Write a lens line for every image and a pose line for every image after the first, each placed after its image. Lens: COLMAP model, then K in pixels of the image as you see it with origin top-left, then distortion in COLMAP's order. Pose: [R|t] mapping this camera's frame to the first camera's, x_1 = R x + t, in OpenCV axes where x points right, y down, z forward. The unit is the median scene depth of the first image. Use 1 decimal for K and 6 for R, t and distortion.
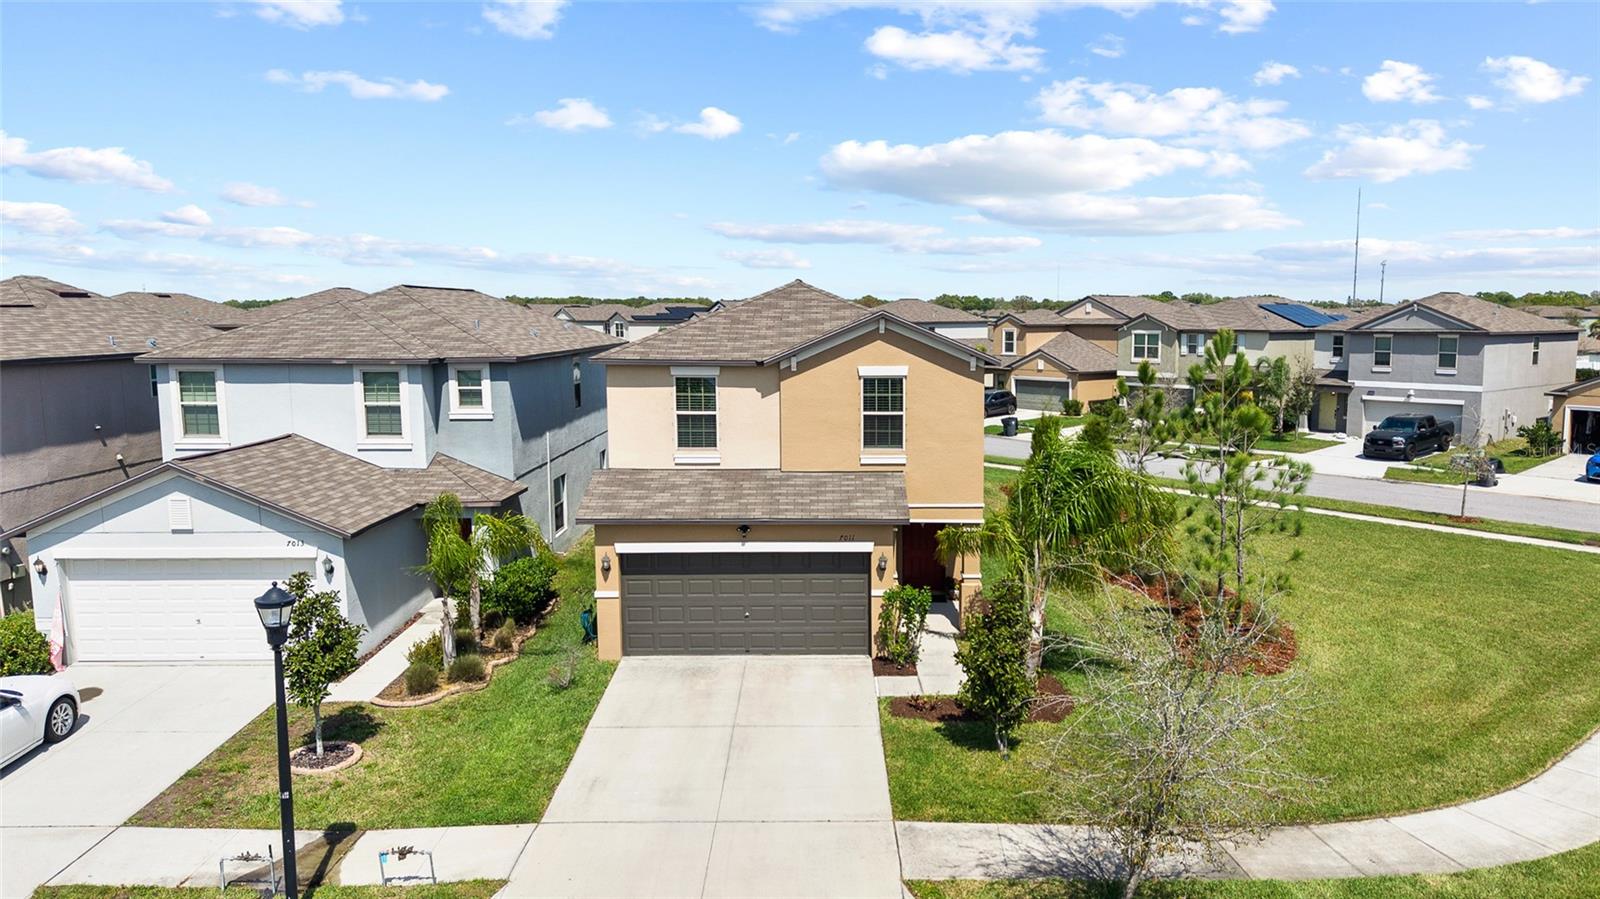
lens RADIAL K [[1080.1, 0, 800.0], [0, 1080.1, 449.5], [0, 0, 1]] dist [0.045691, -0.052772]
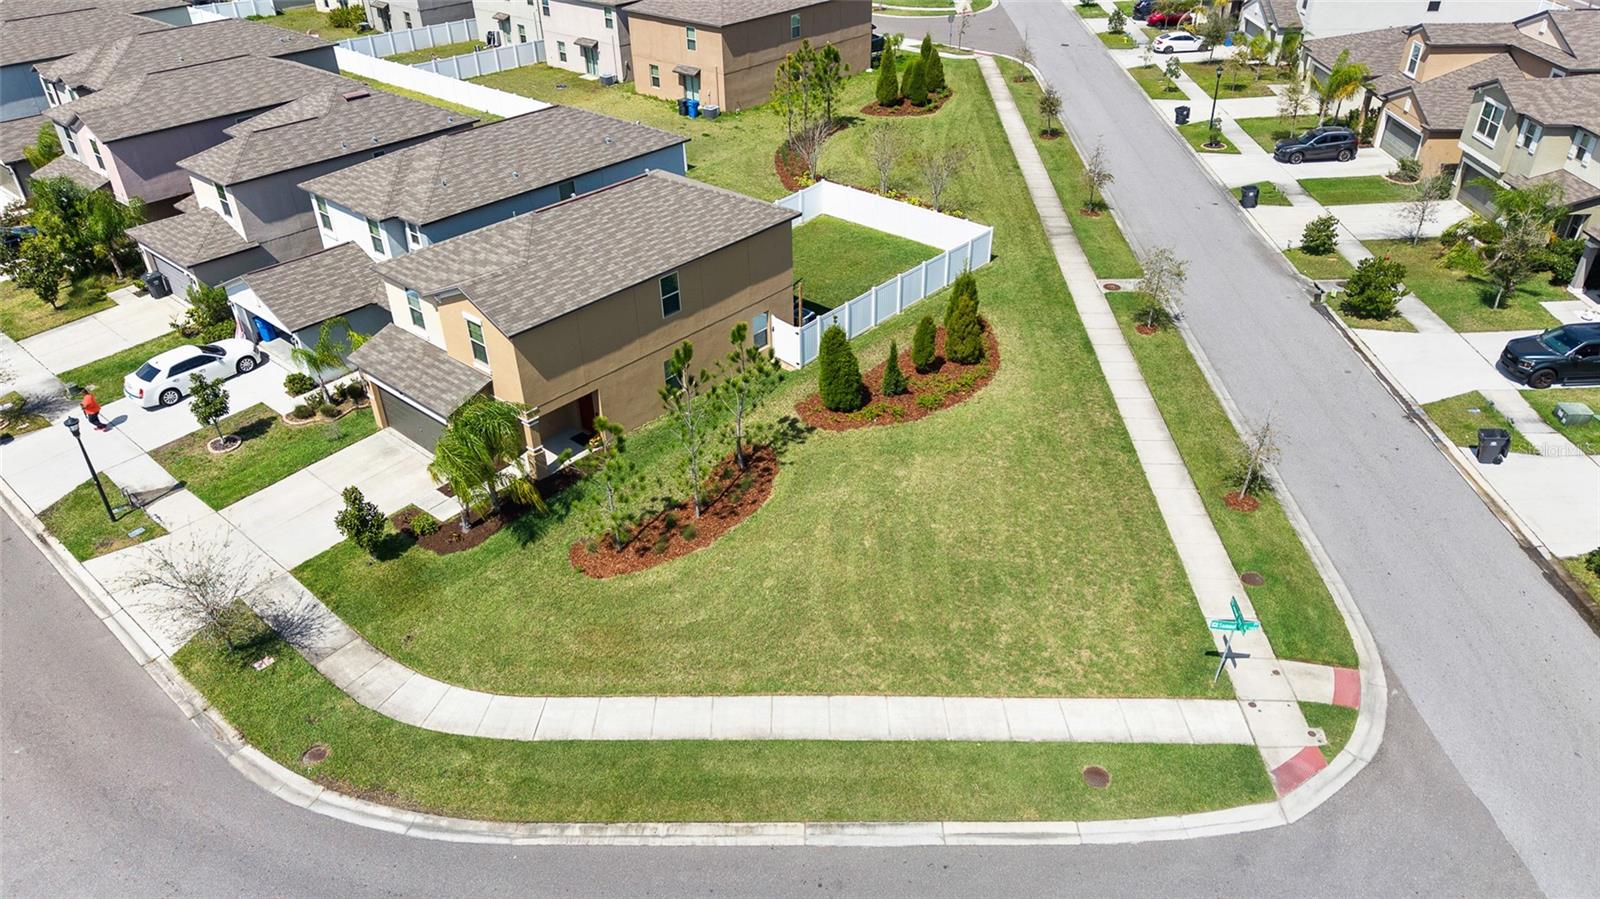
lens RADIAL K [[1080.1, 0, 800.0], [0, 1080.1, 449.5], [0, 0, 1]] dist [0.045691, -0.052772]
pose [[0.757540, 0.340129, -0.557177, 1.350863], [-0.058593, 0.885516, 0.460900, -0.643703], [0.650154, -0.316504, 0.690742, 0.133300]]
